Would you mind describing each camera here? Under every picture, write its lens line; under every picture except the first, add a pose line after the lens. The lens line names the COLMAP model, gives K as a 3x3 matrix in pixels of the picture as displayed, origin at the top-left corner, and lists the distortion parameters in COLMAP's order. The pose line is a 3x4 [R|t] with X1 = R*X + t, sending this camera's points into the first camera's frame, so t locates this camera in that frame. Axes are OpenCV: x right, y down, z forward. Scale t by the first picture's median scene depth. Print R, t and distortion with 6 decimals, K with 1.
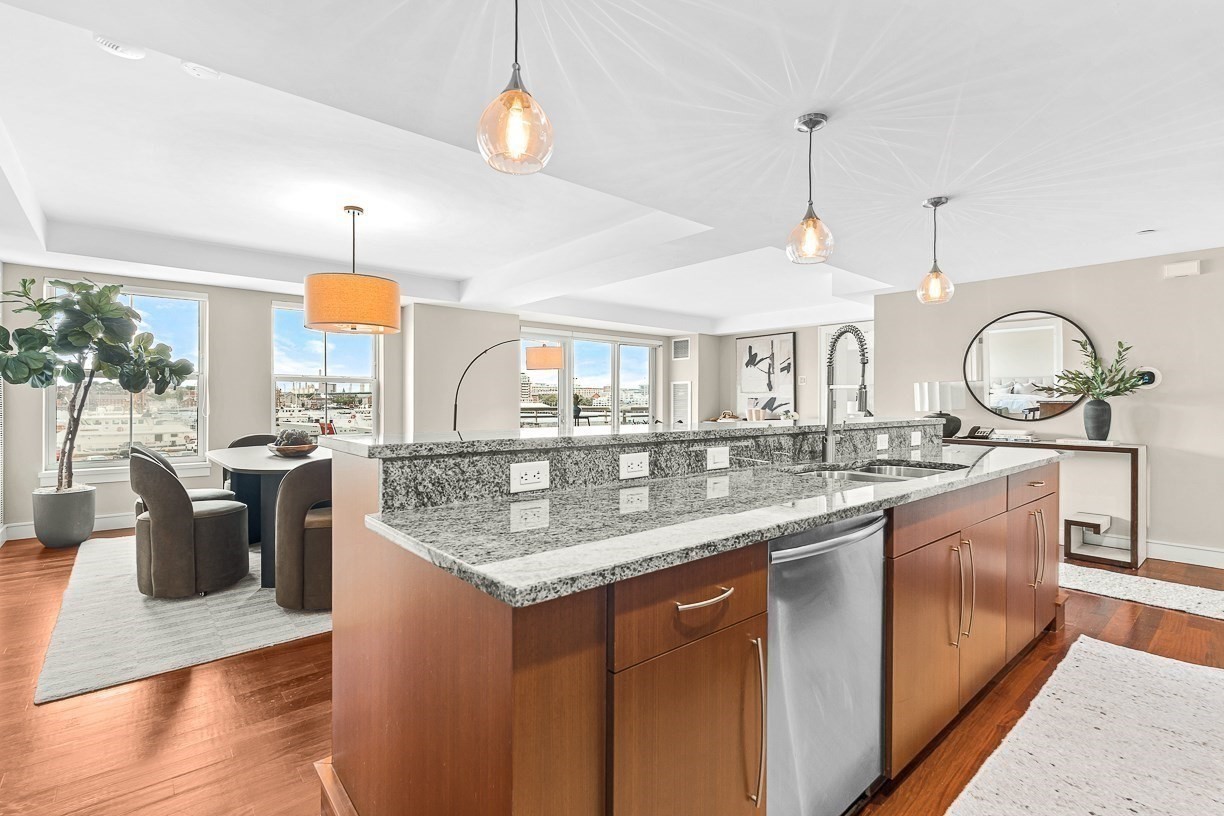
lens RADIAL K [[554.3, 0, 611.4], [0, 554.3, 403.7], [0, 0, 1]] dist [0.009487, -0.000097]
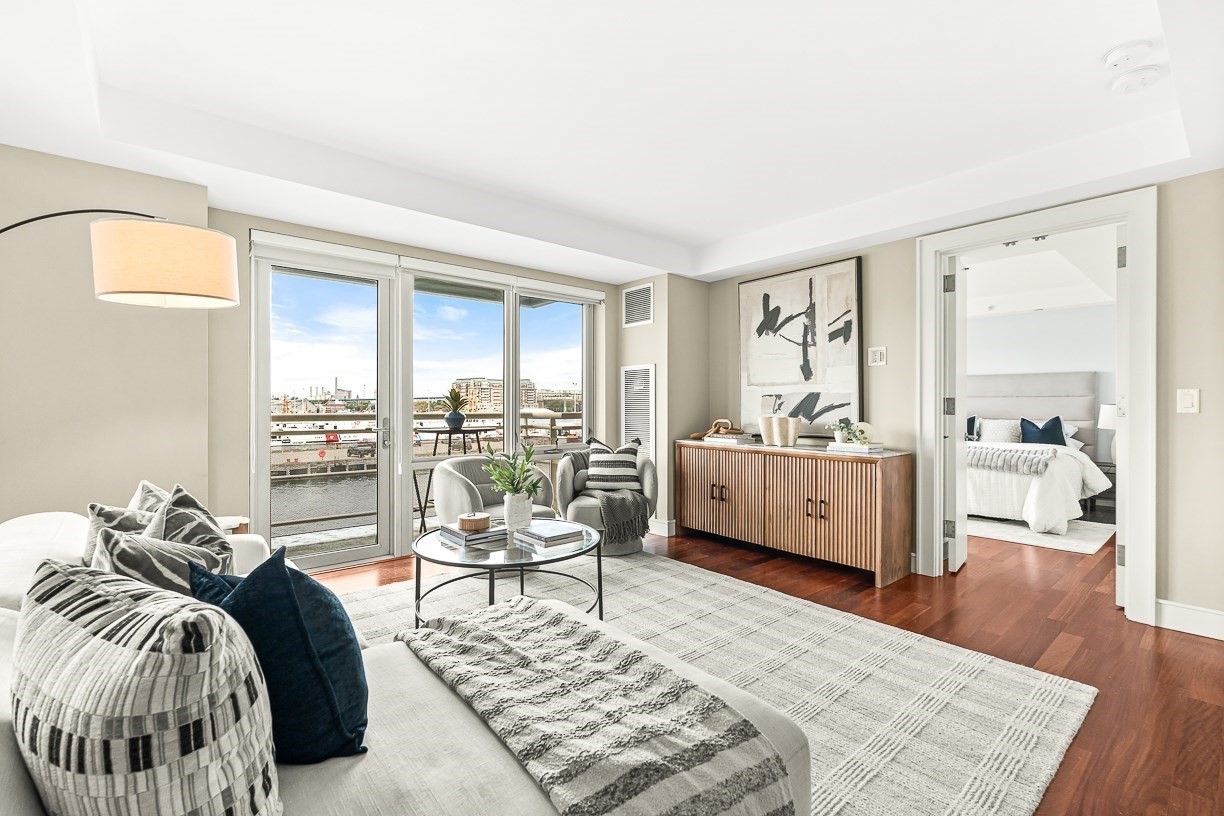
lens RADIAL K [[539.7, 0, 615.4], [0, 539.7, 408.4], [0, 0, 1]] dist [-0.005134, -0.000203]
pose [[0.999987, -0.002609, -0.004481, 0.113778], [0.002605, 0.999996, -0.001006, 0.002777], [0.004483, 0.000994, 0.999989, 0.506471]]
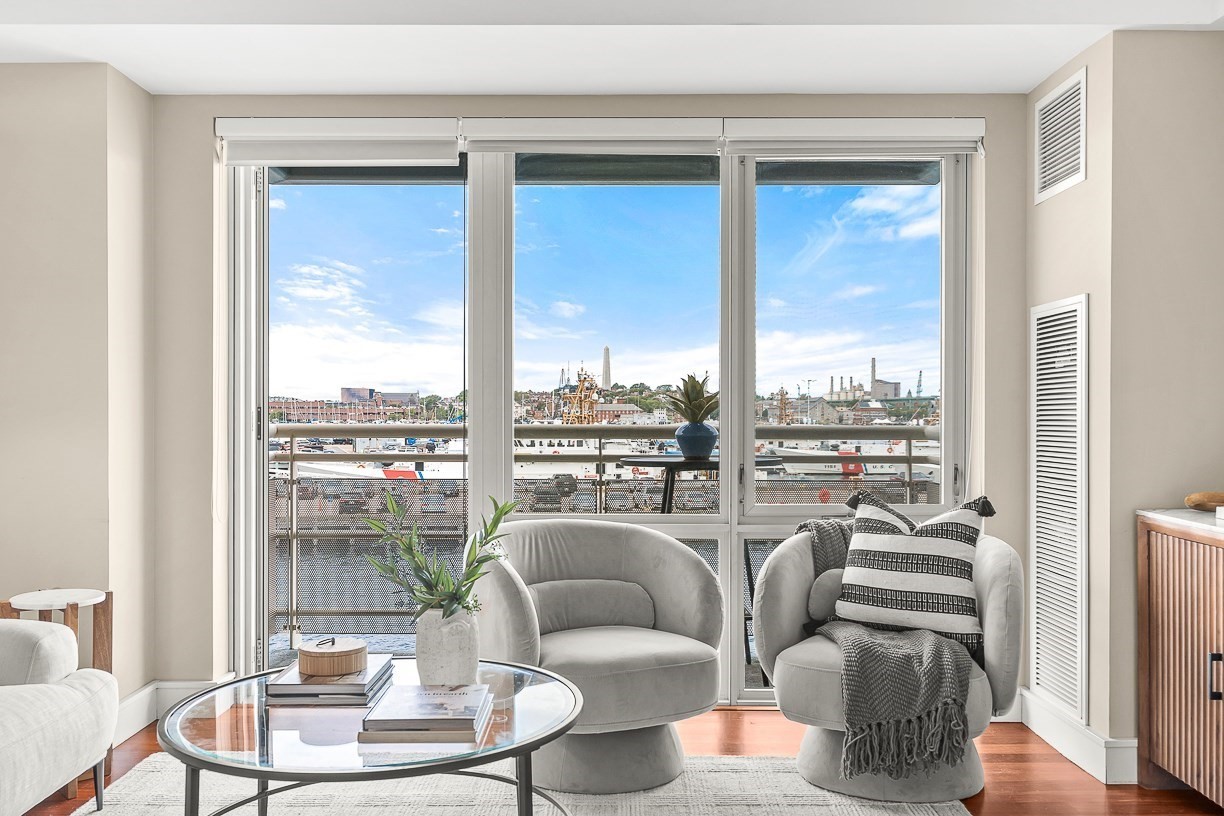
lens RADIAL K [[1084.6, 0, 613.0], [0, 1084.6, 412.1], [0, 0, 1]] dist [0.013145, 0.006742]
pose [[0.753549, -0.000644, -0.657391, 0.281410], [-0.003260, 0.999984, -0.004716, 0.002376], [0.657383, 0.005697, 0.753535, 0.642831]]
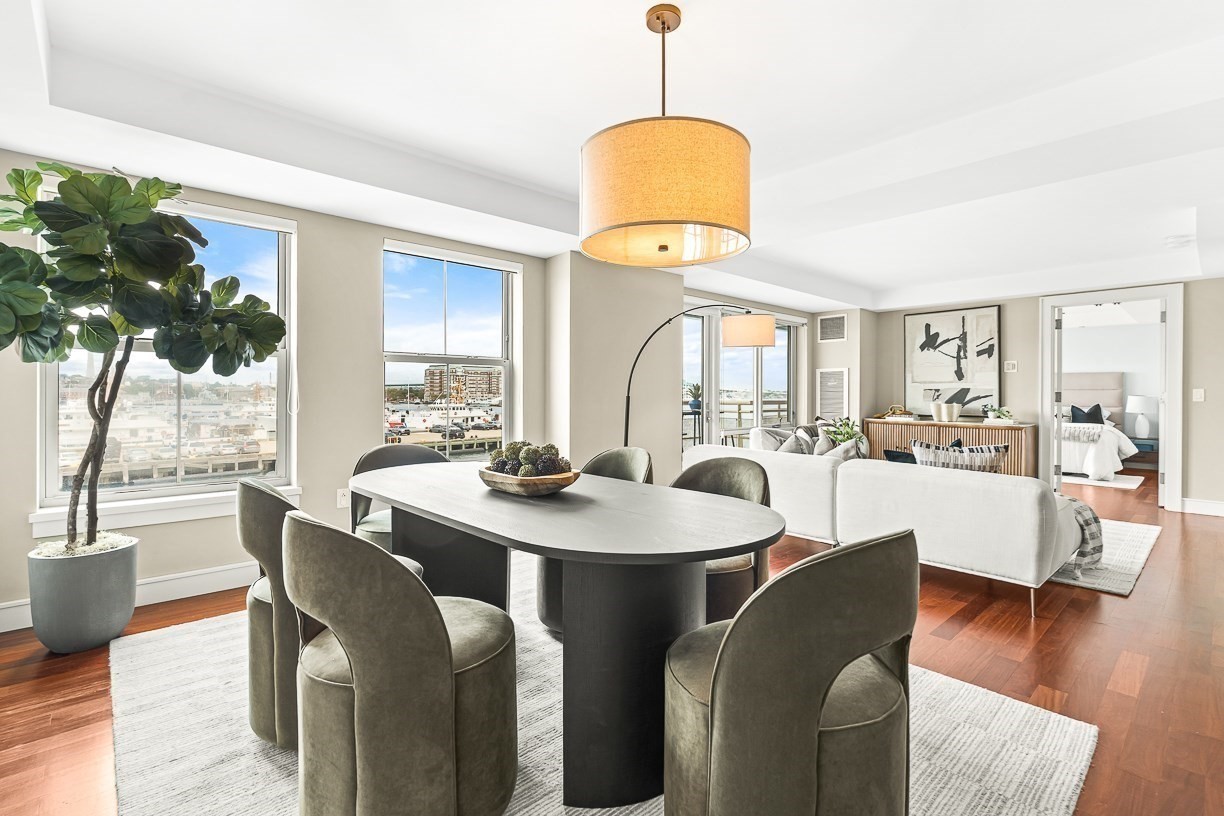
lens RADIAL K [[560.8, 0, 614.6], [0, 560.8, 399.6], [0, 0, 1]] dist [-0.001824, -0.000179]
pose [[0.999518, -0.000172, 0.031048, -0.230424], [0.000041, 0.999991, 0.004226, 0.001474], [-0.031049, -0.004223, 0.999509, 0.211479]]
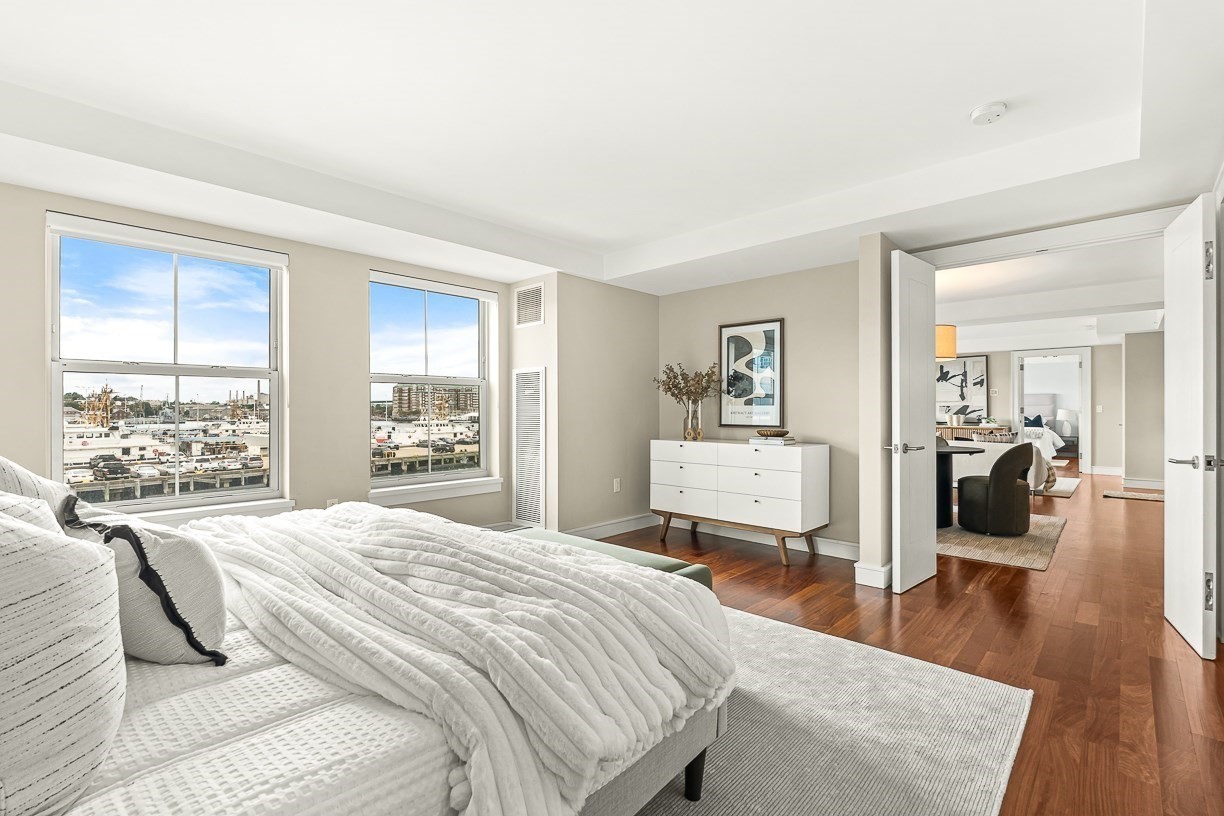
lens RADIAL K [[540.3, 0, 611.4], [0, 540.3, 413.4], [0, 0, 1]] dist [-0.001605, -0.000261]
pose [[0.995522, -0.007722, 0.094209, -0.643037], [0.007593, 0.999970, 0.001728, -0.001018], [-0.094220, -0.001004, 0.995551, -0.175931]]
